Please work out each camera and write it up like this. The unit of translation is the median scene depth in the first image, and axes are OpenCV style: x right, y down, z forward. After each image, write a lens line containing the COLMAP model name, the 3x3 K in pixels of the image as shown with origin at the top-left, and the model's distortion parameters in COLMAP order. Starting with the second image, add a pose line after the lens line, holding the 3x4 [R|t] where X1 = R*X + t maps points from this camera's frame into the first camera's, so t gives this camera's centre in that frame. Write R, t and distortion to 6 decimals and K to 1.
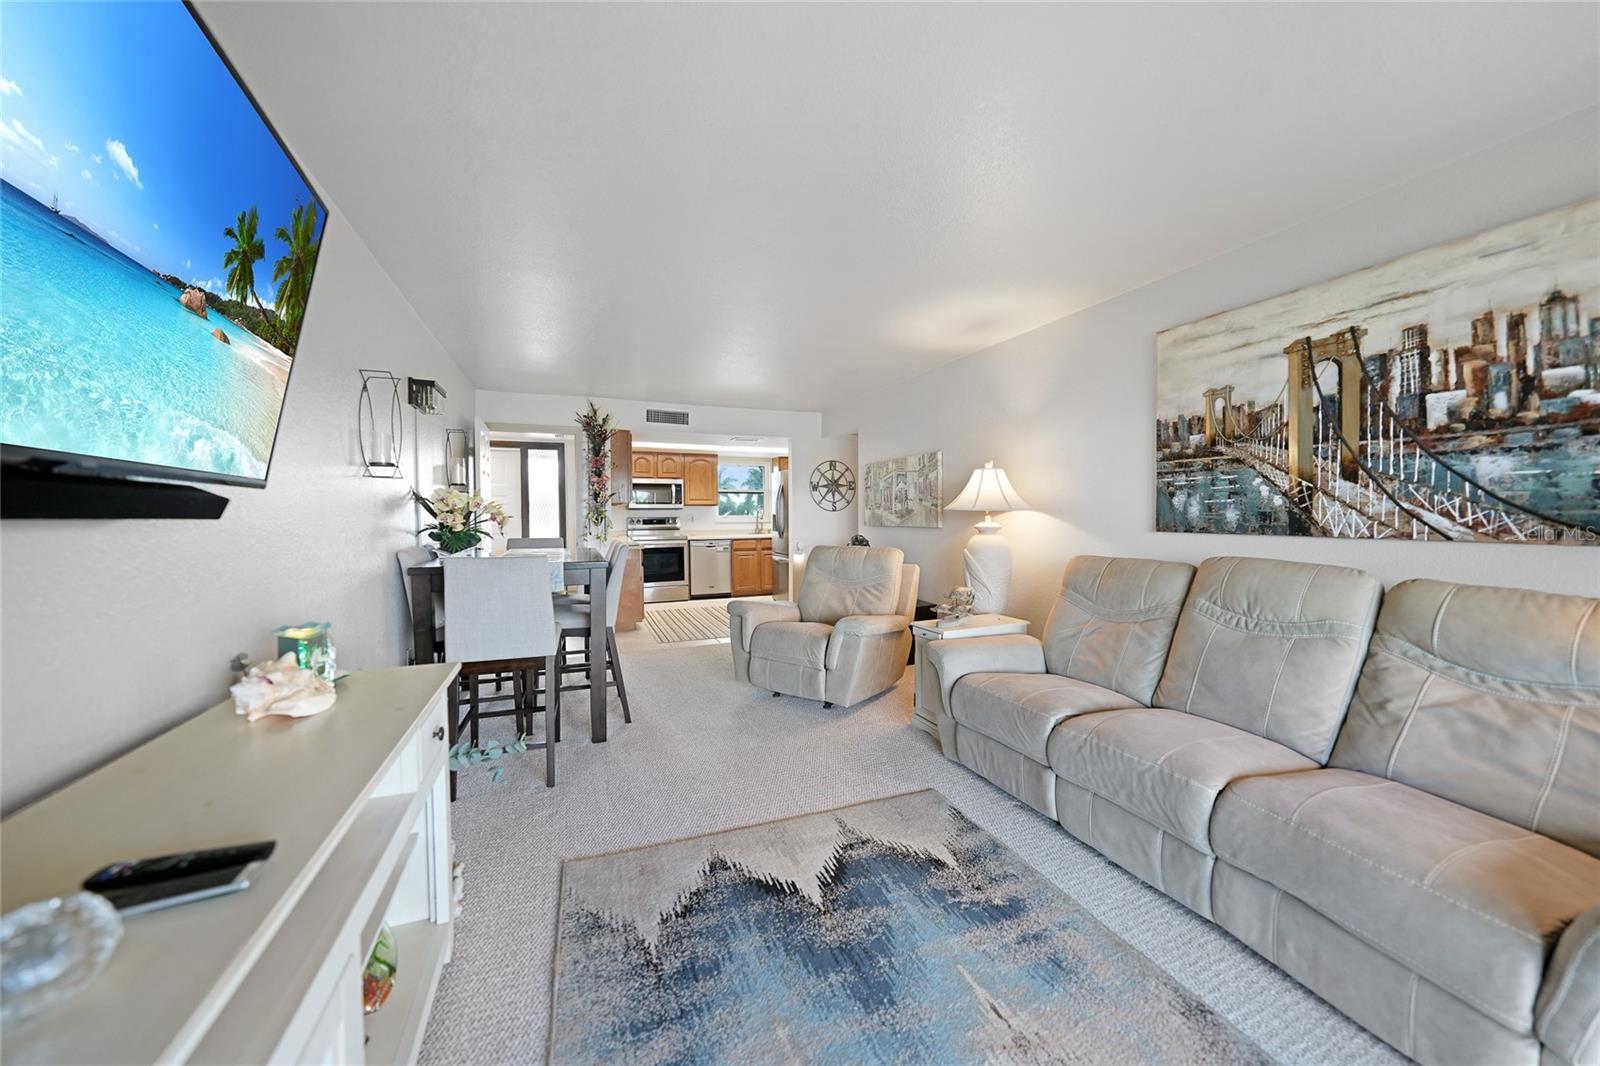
lens RADIAL K [[564.4, 0, 805.5], [0, 564.4, 528.4], [0, 0, 1]] dist [-0.027835, 0.006448]
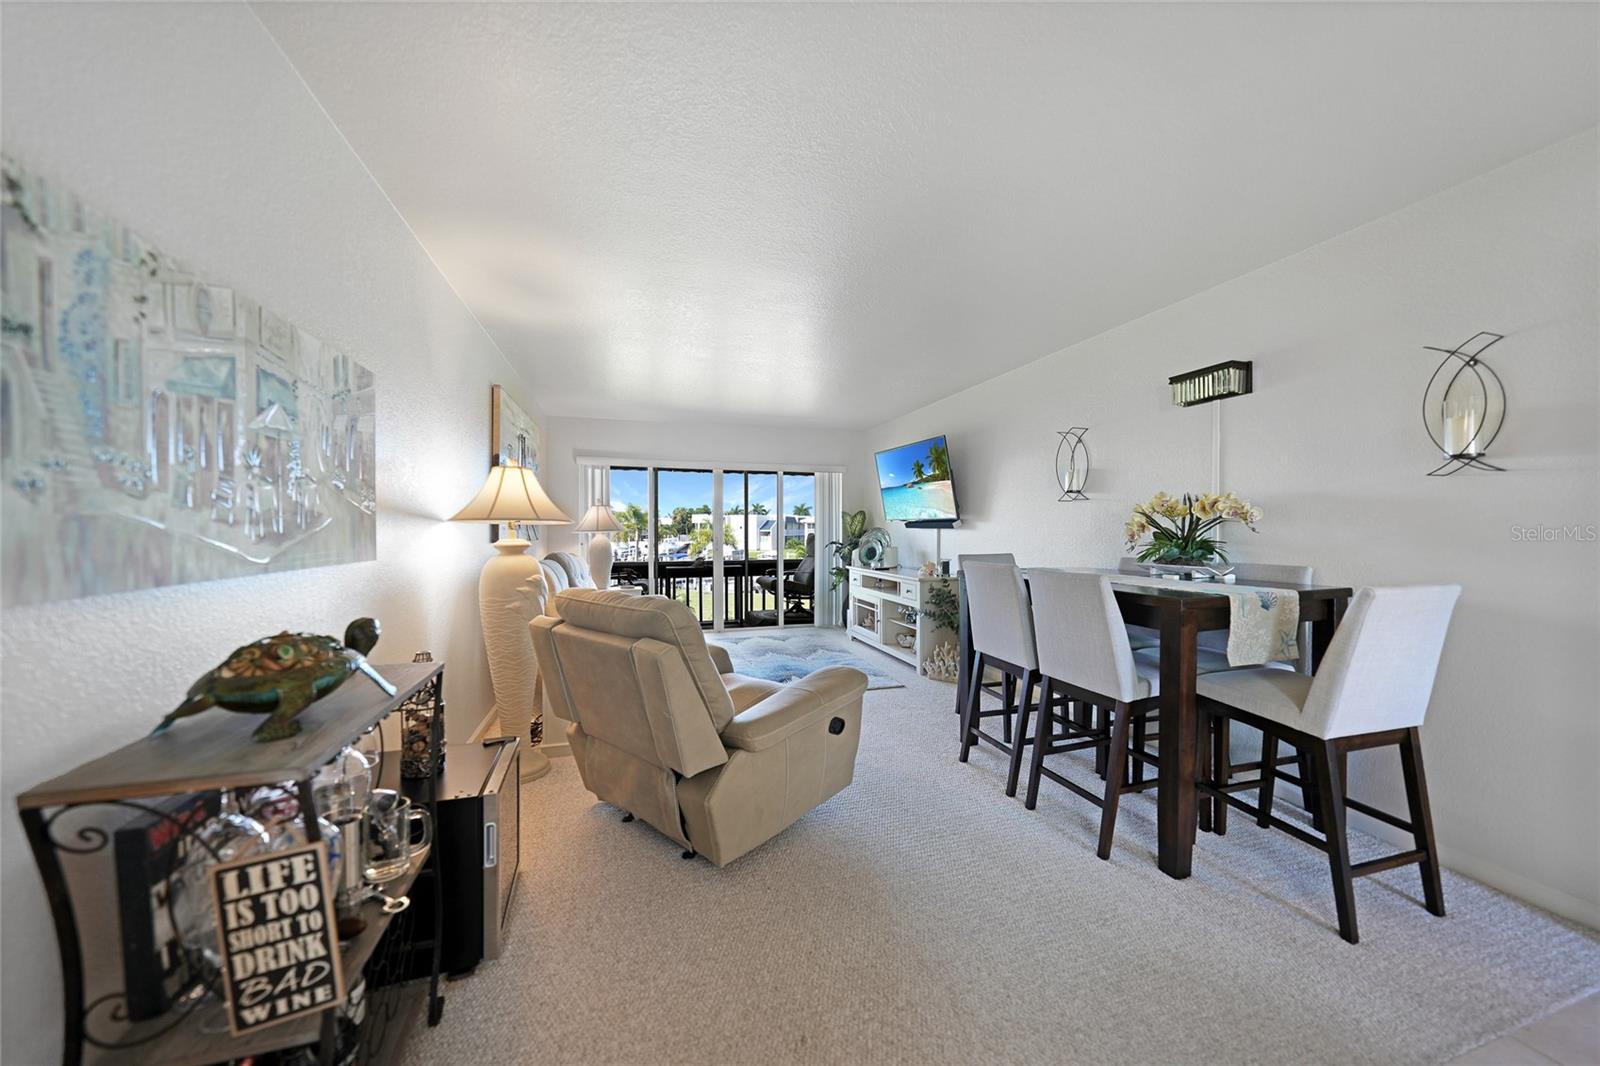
lens RADIAL K [[565.6, 0, 799.9], [0, 565.6, 534.8], [0, 0, 1]] dist [-0.027570, 0.006664]
pose [[-0.993975, 0.005041, 0.109491, -0.197105], [0.008737, 0.999407, 0.033301, -0.054074], [-0.109259, 0.034057, -0.993430, 2.372397]]
